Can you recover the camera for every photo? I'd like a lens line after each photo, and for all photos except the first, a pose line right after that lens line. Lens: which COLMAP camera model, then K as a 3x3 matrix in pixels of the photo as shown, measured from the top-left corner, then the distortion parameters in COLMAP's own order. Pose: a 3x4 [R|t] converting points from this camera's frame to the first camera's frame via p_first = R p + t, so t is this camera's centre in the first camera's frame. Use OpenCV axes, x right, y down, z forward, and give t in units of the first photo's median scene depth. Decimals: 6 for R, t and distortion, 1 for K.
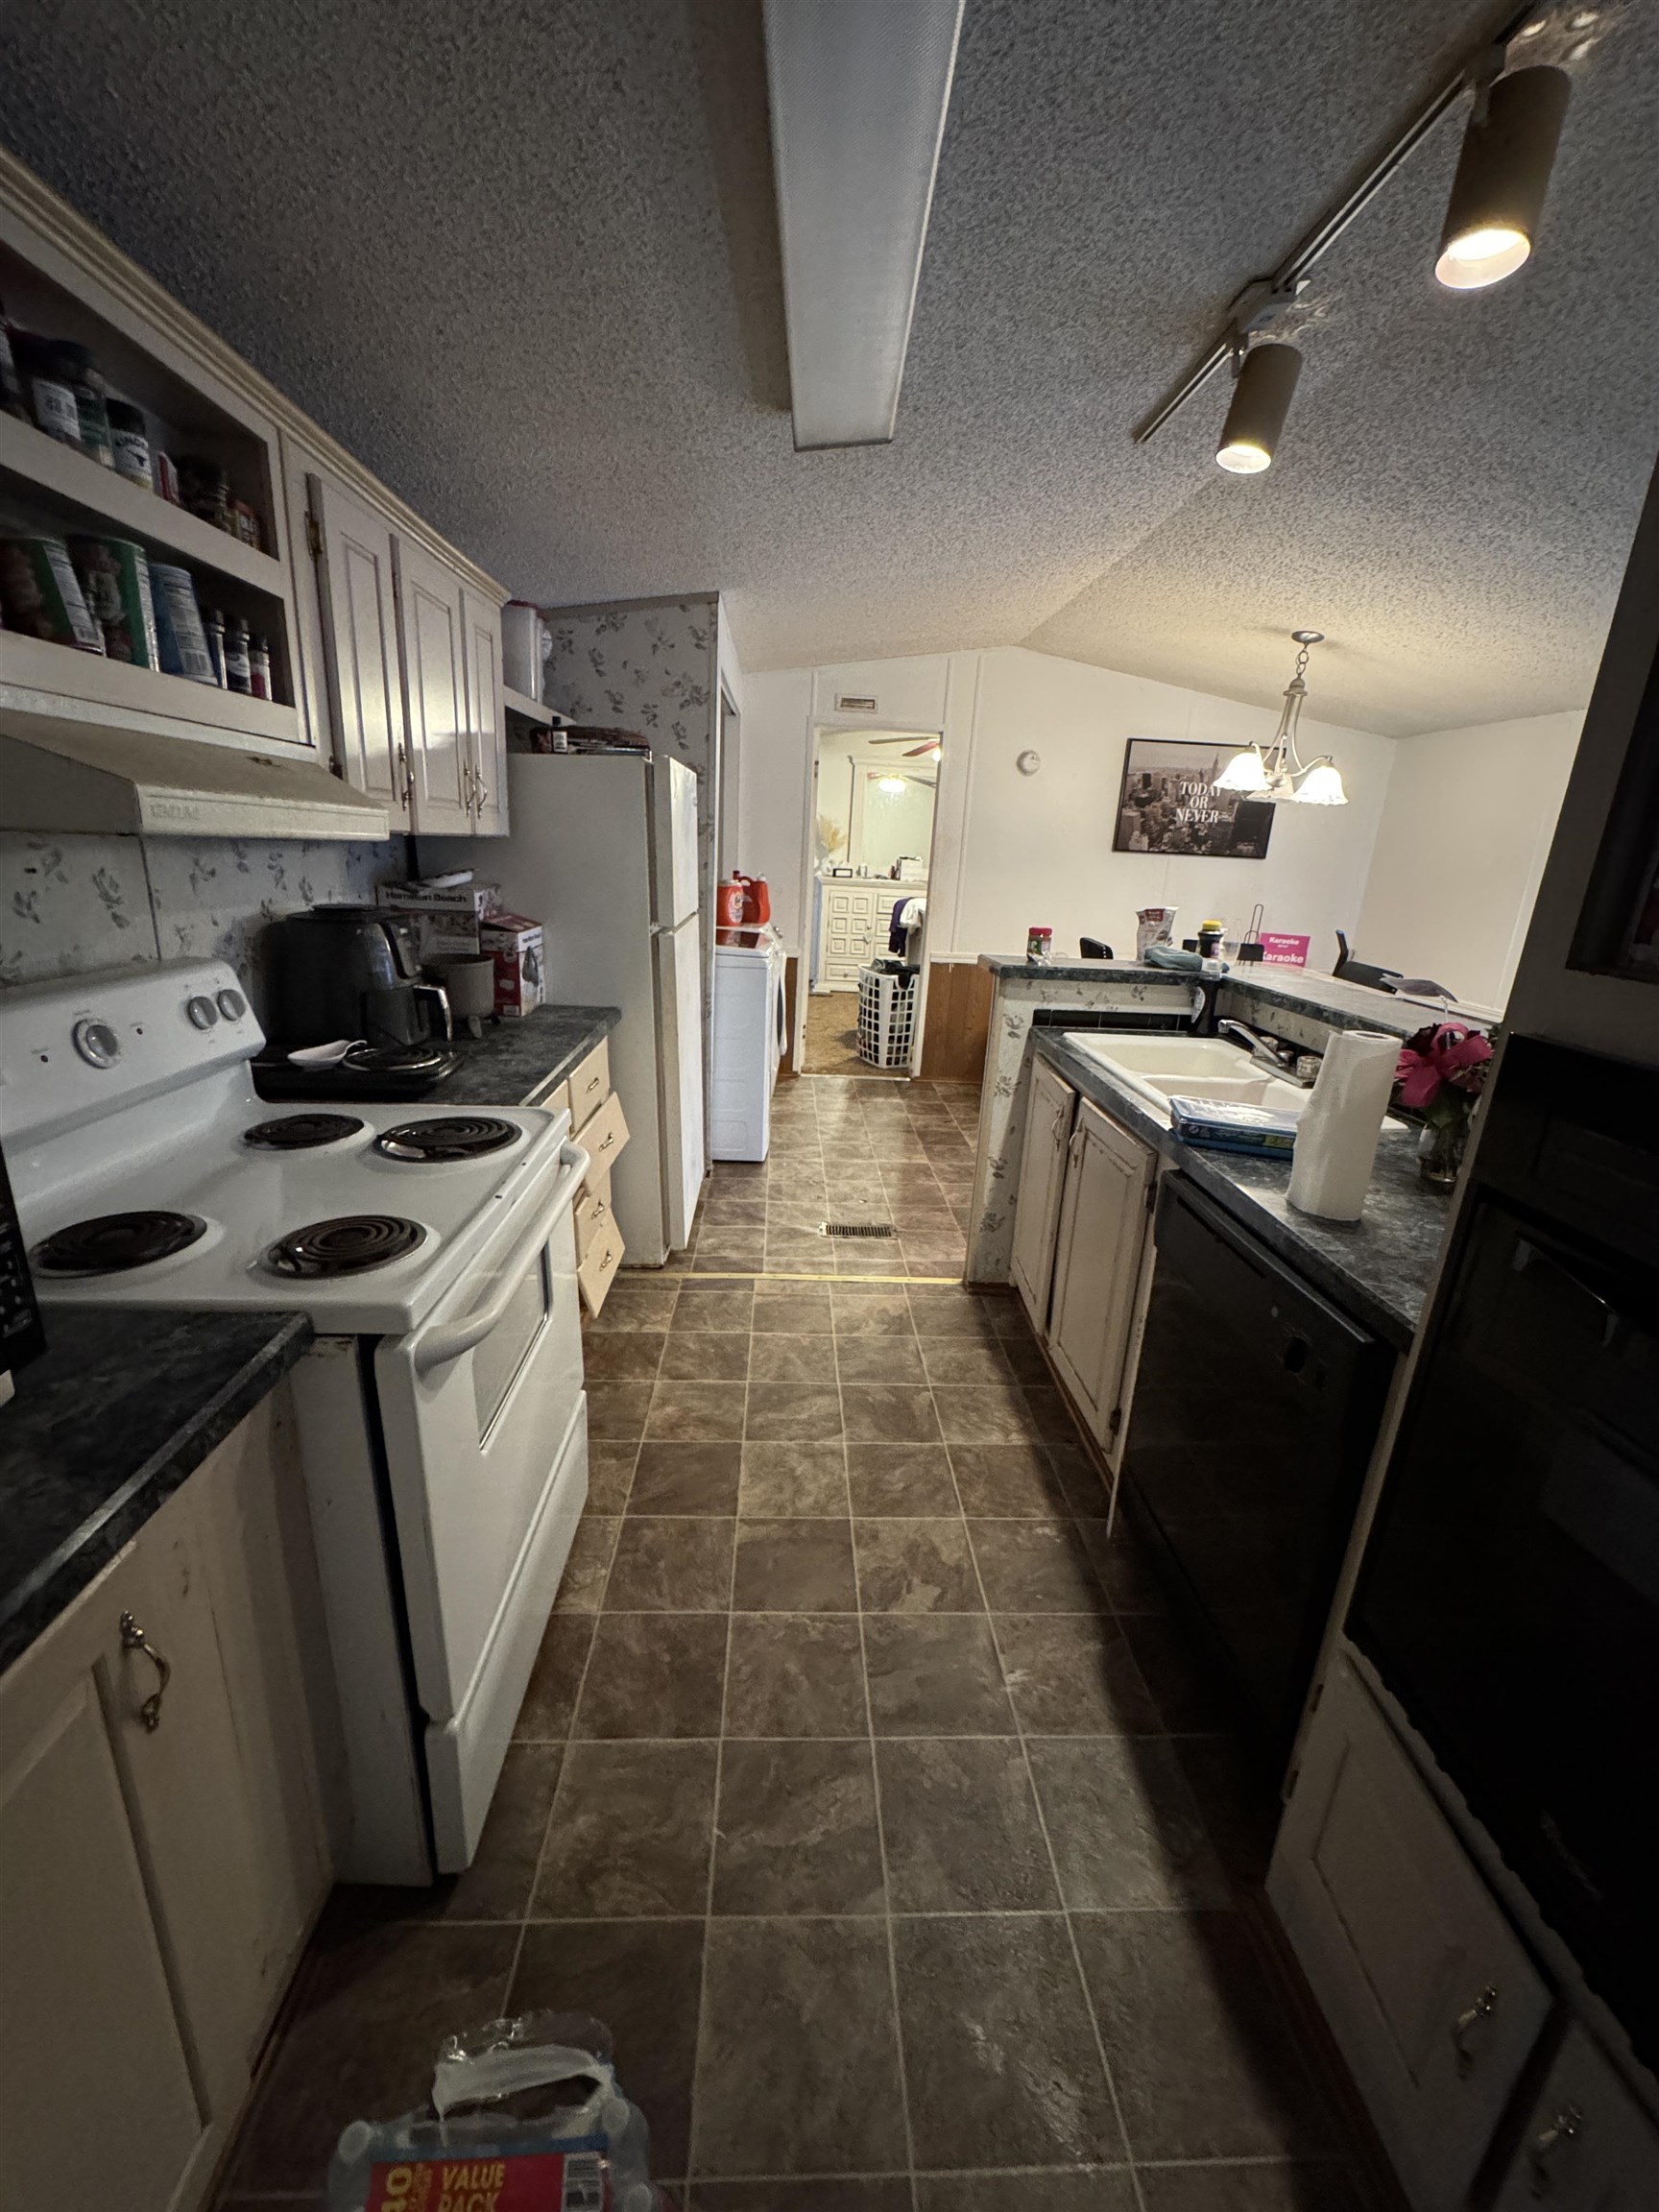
lens RADIAL K [[887.0, 0, 827.2], [0, 887.0, 1104.1], [0, 0, 1]] dist [-0.001706, -0.000091]
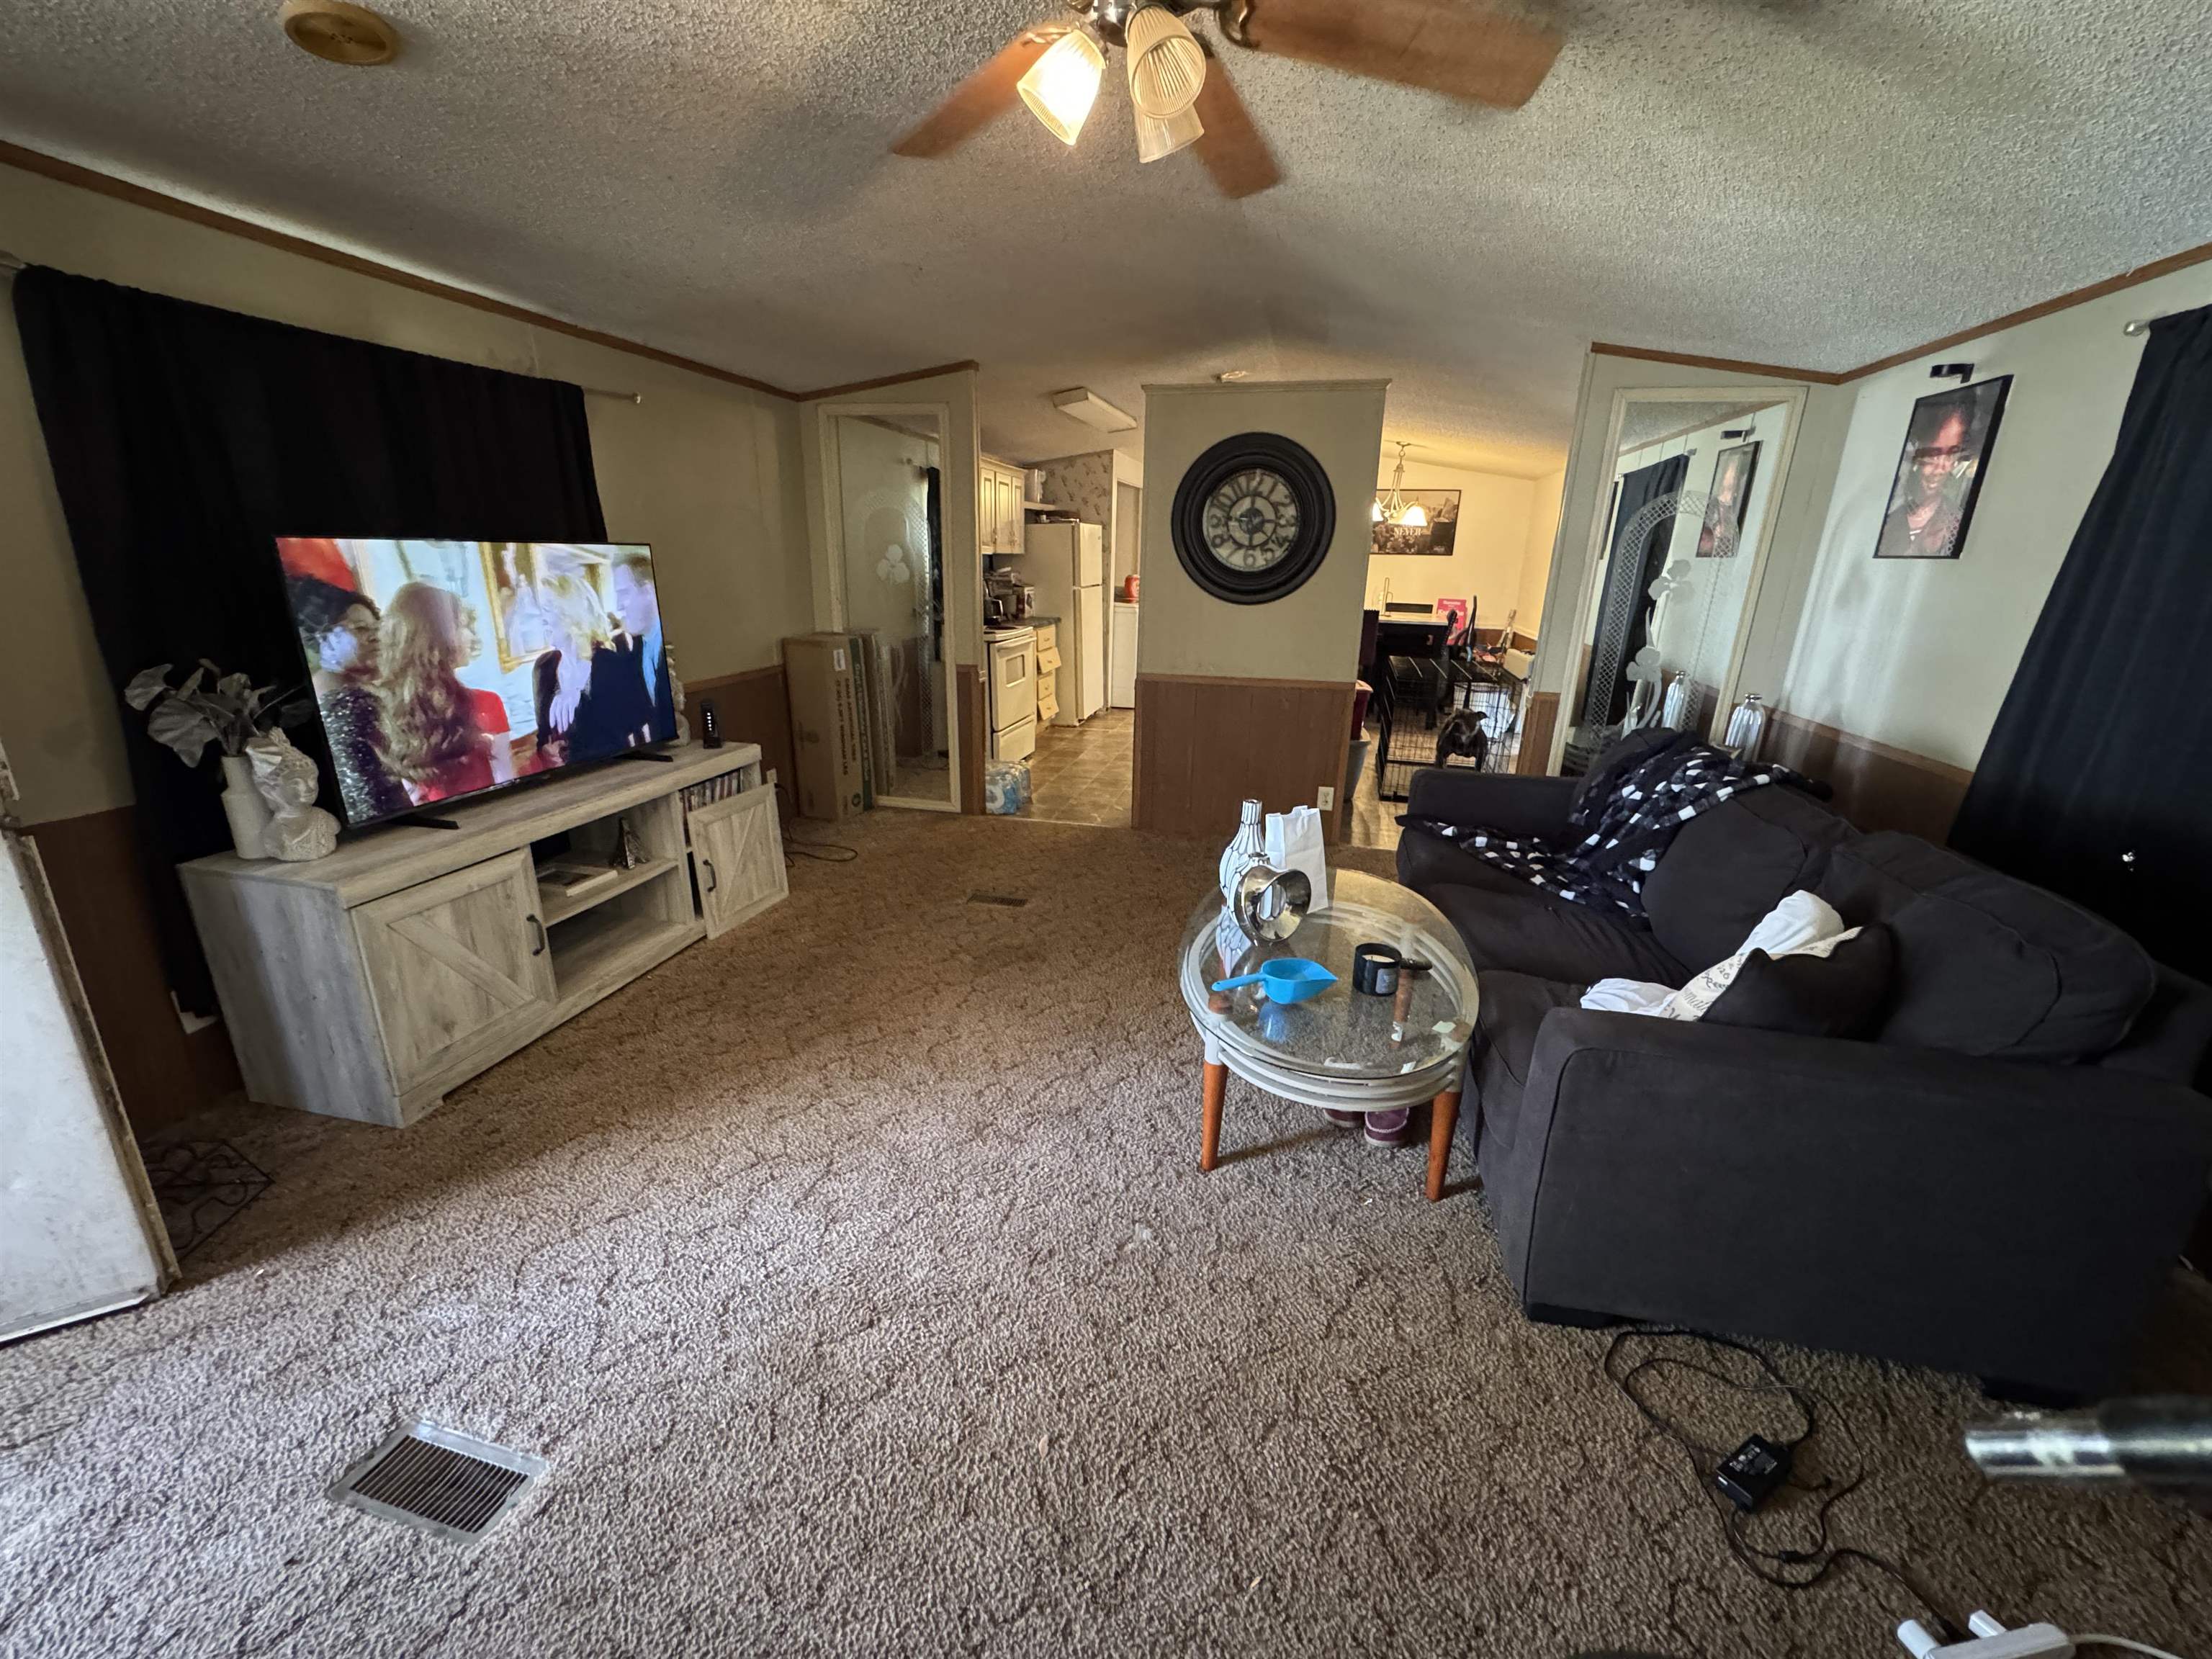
lens RADIAL K [[887.0, 0, 1101.6], [0, 887.0, 833.3], [0, 0, 1]] dist [-0.001706, -0.000091]
pose [[0.963231, 0.048452, -0.264270, 0.615399], [-0.046686, 0.998826, 0.012961, 0.494574], [0.264588, -0.000147, 0.964362, -1.524973]]
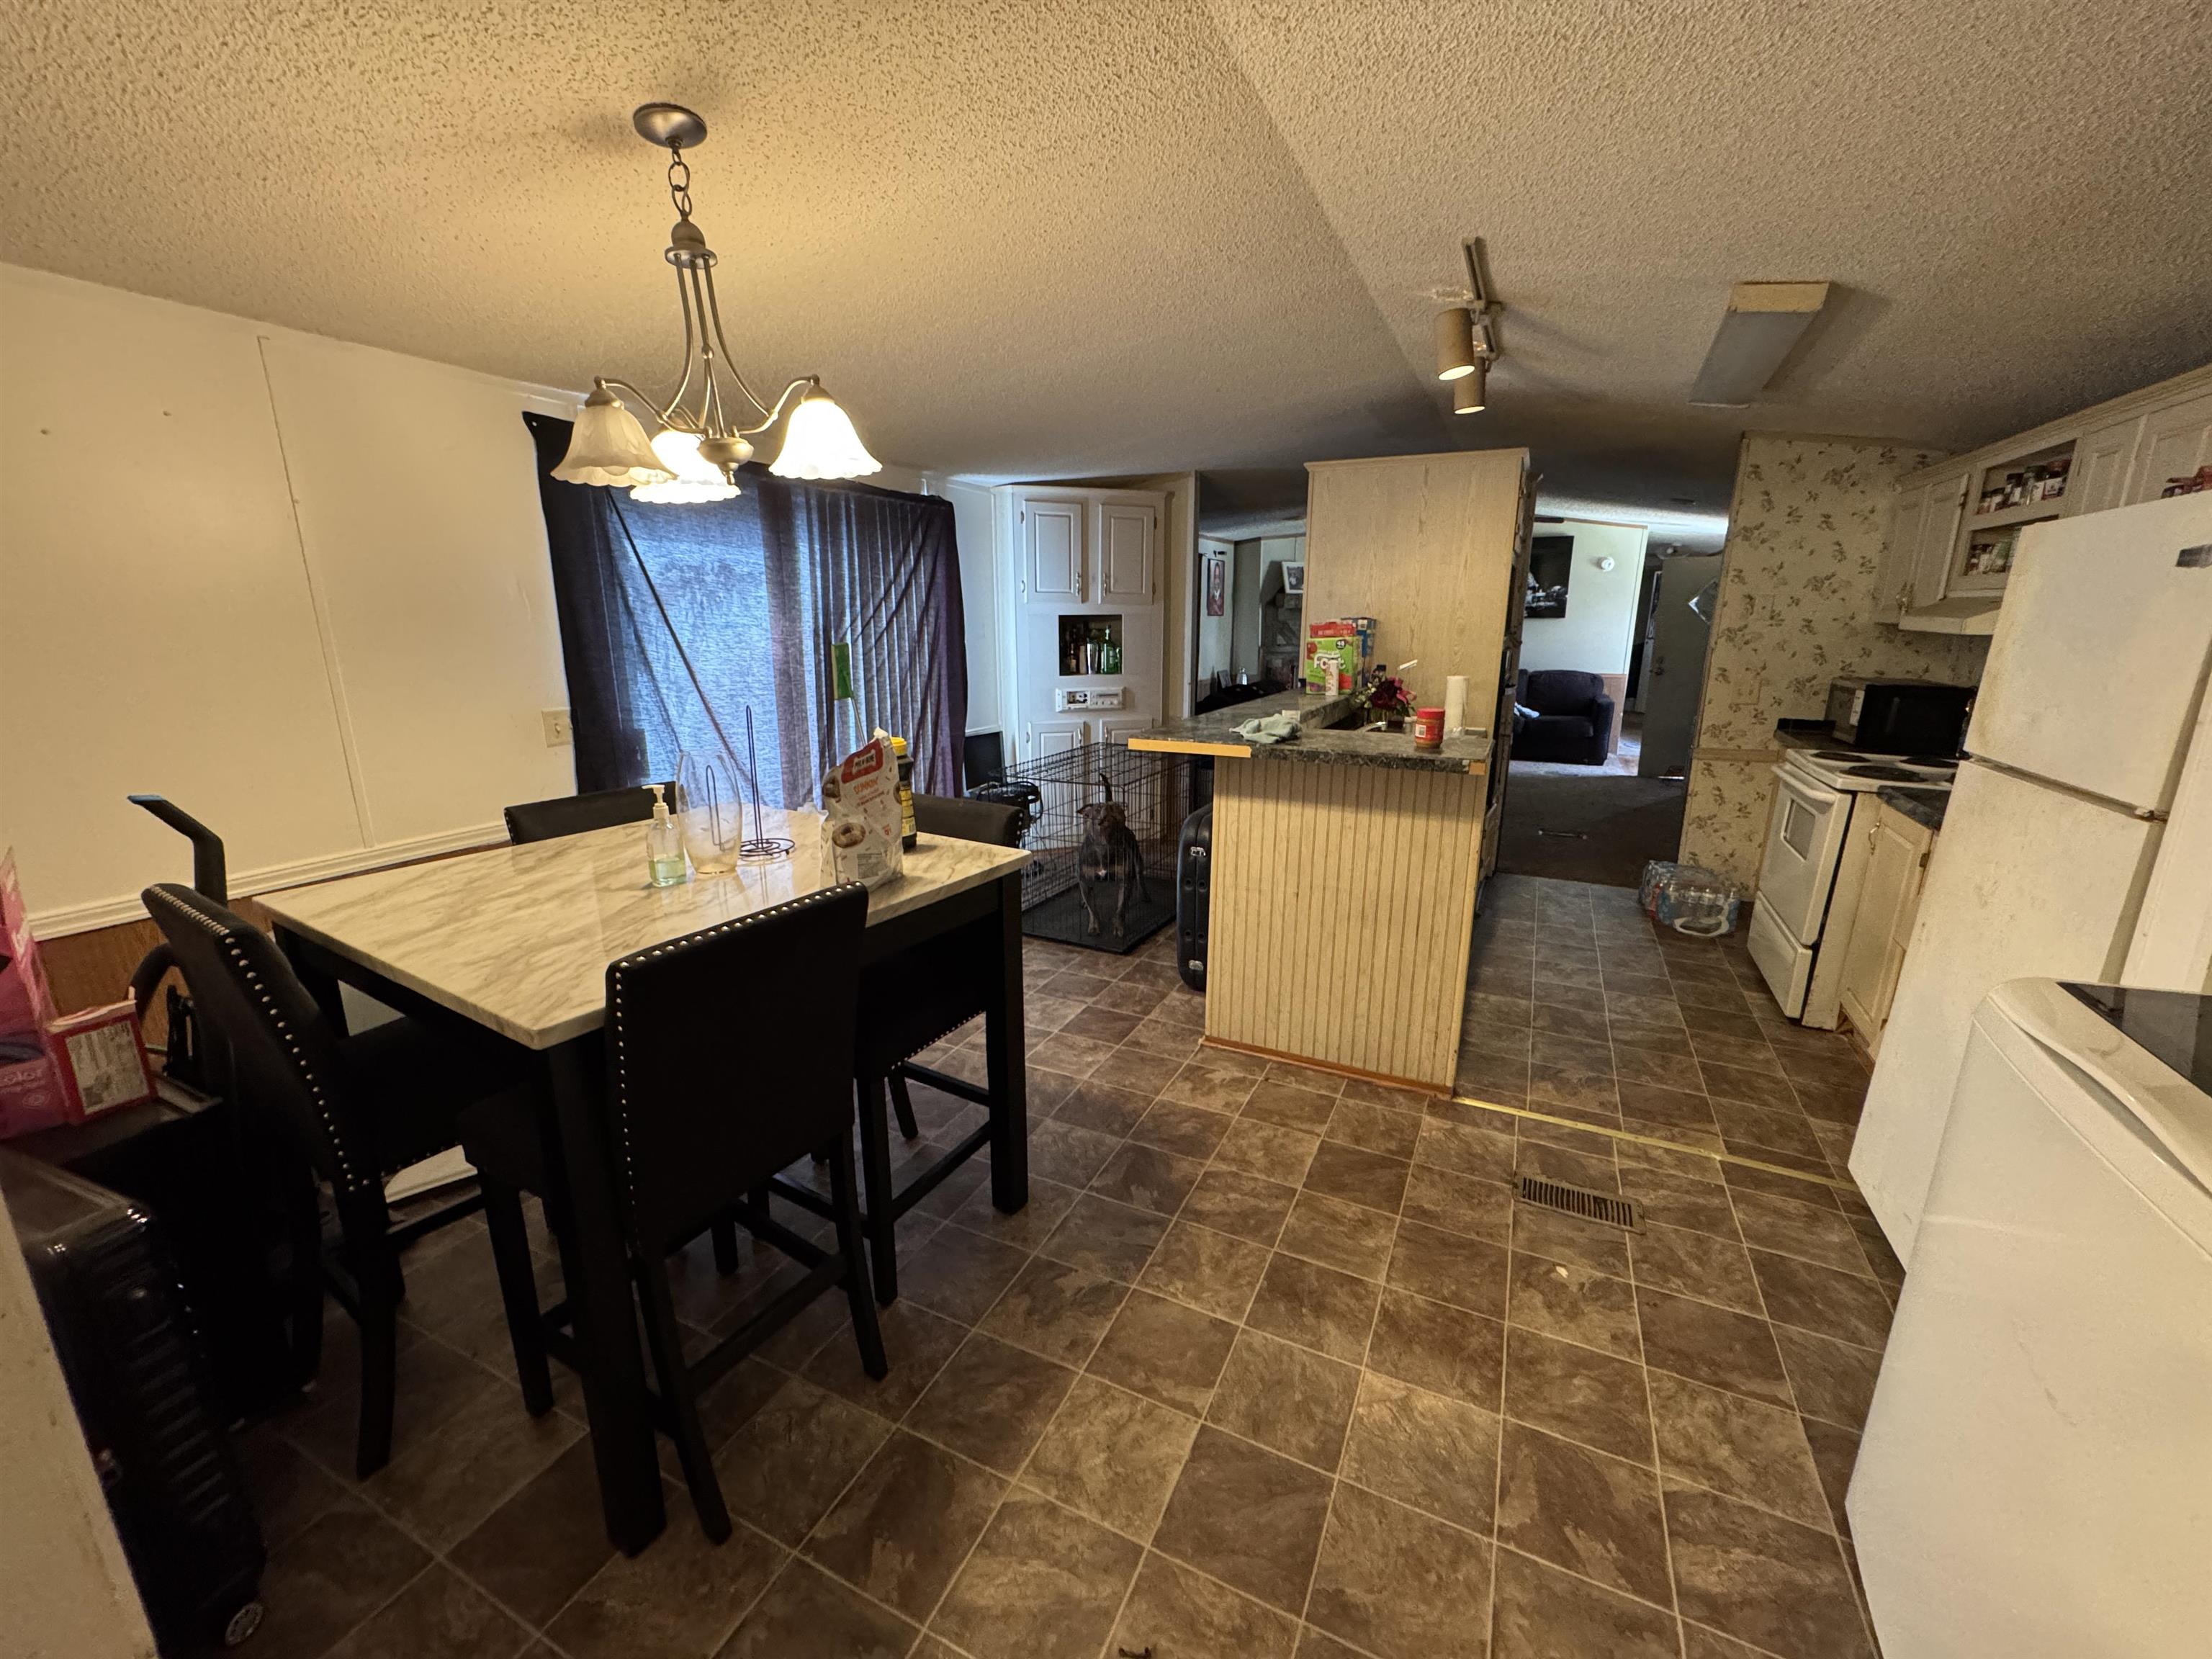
lens RADIAL K [[887.0, 0, 1104.7], [0, 887.0, 830.3], [0, 0, 1]] dist [-0.001706, -0.000091]
pose [[-0.878855, -0.162403, 0.448596, 0.103116], [0.092739, 0.864190, 0.494545, -0.506207], [-0.467988, 0.476236, -0.744437, 1.693481]]
